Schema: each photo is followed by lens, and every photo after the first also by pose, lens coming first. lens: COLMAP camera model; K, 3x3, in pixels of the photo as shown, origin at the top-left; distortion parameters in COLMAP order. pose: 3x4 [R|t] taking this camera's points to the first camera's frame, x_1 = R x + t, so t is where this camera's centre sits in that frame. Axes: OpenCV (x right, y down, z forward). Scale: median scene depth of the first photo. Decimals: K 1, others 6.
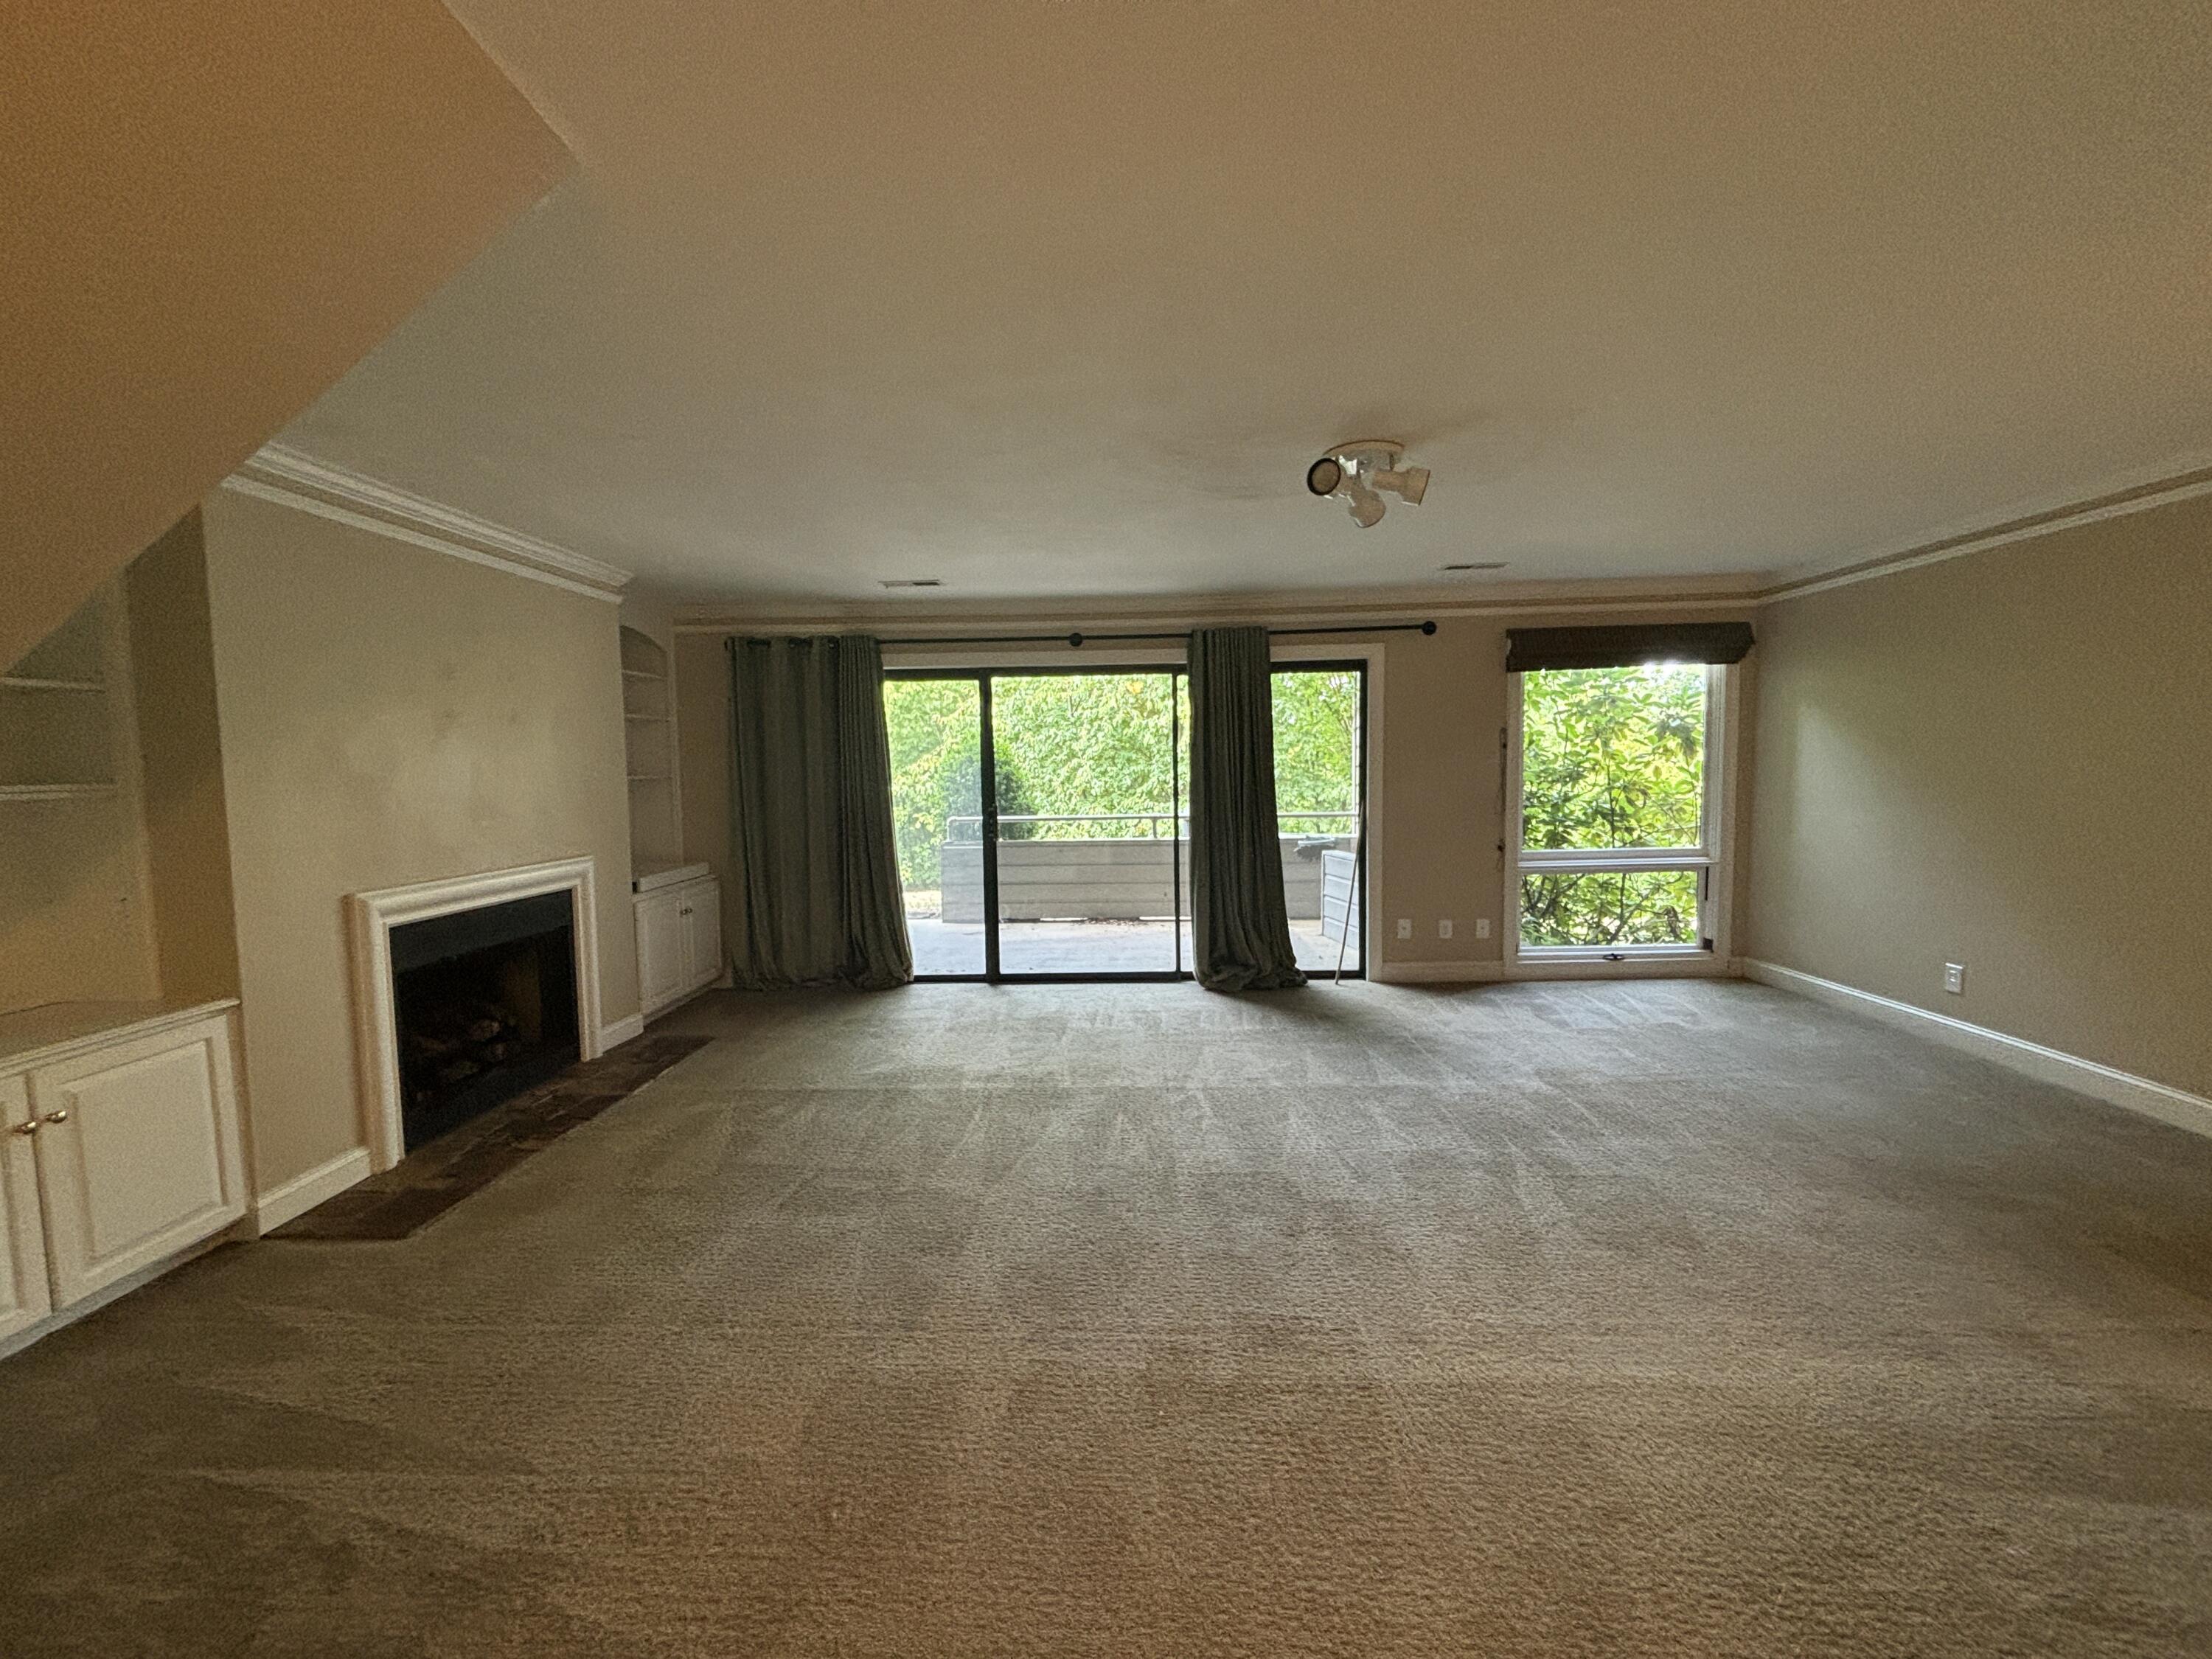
lens RADIAL K [[896.4, 0, 1110.8], [0, 896.4, 810.8], [0, 0, 1]] dist [-0.002245, -0.000444]
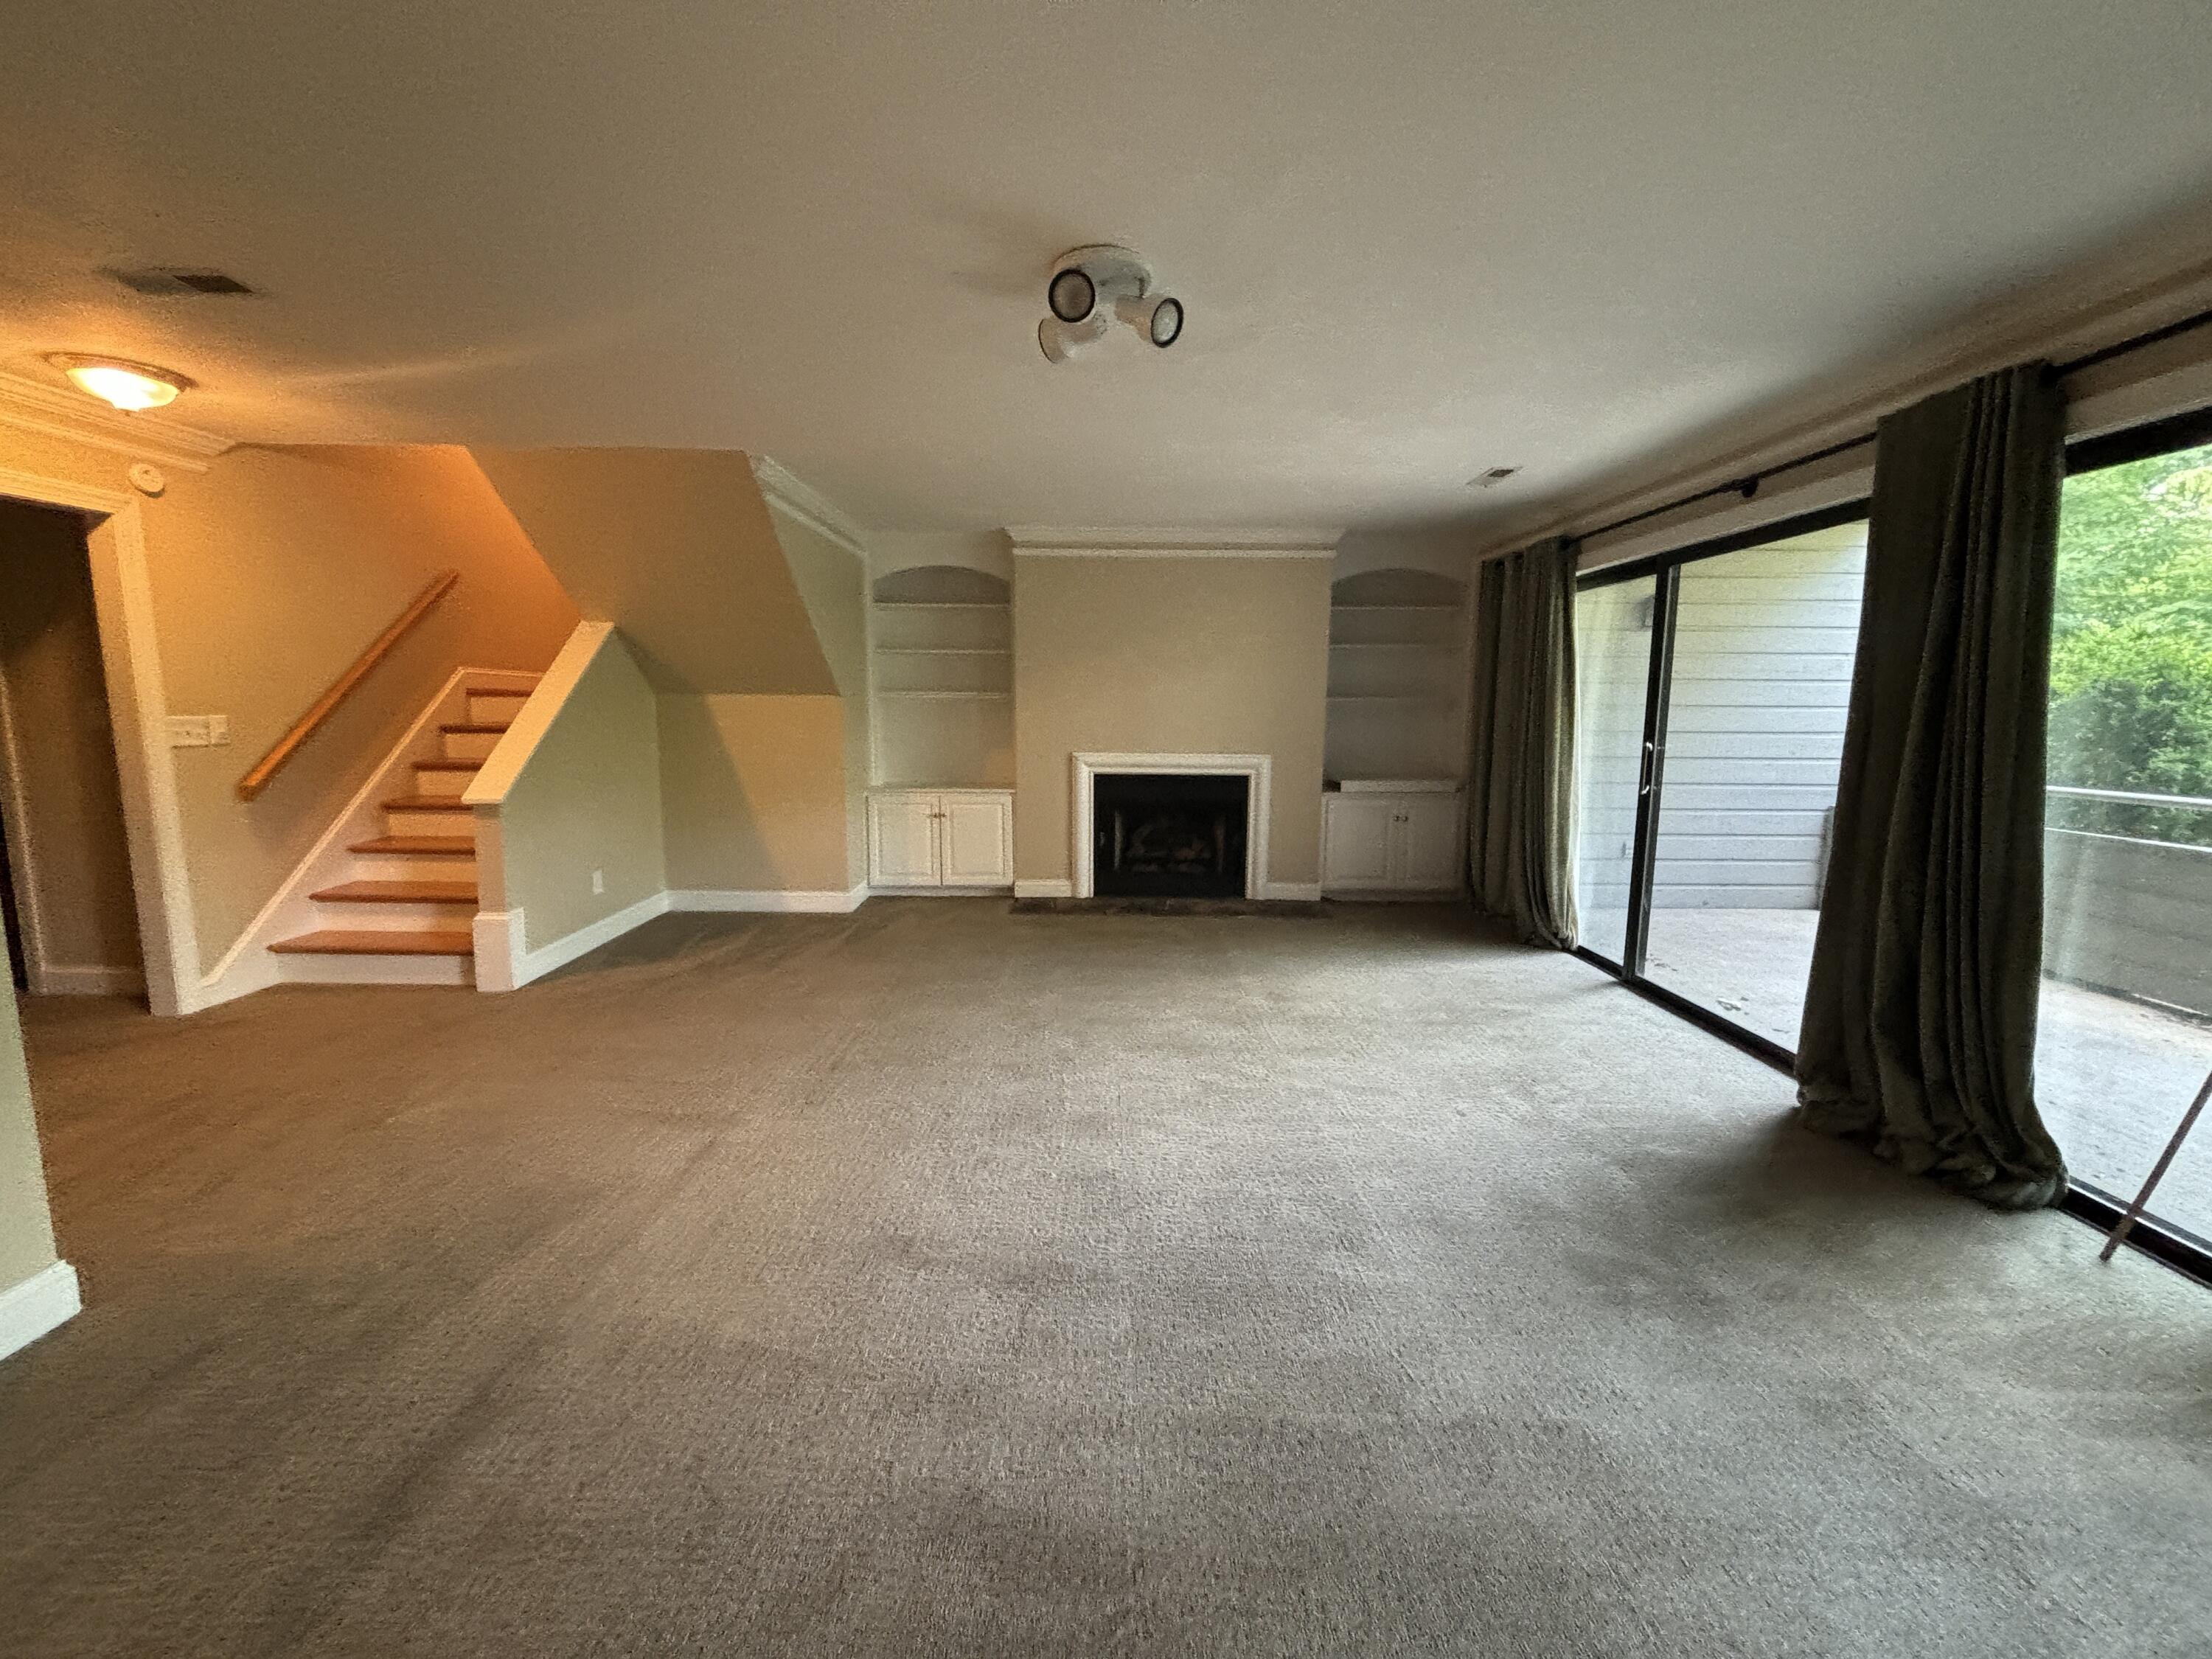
lens RADIAL K [[935.4, 0, 1105.0], [0, 935.4, 789.1], [0, 0, 1]] dist [0.181063, -0.000091]
pose [[0.053055, 0.115108, -0.991935, 0.792220], [-0.065909, 0.991572, 0.111541, -0.039896], [0.996414, 0.059459, 0.060194, 0.628013]]
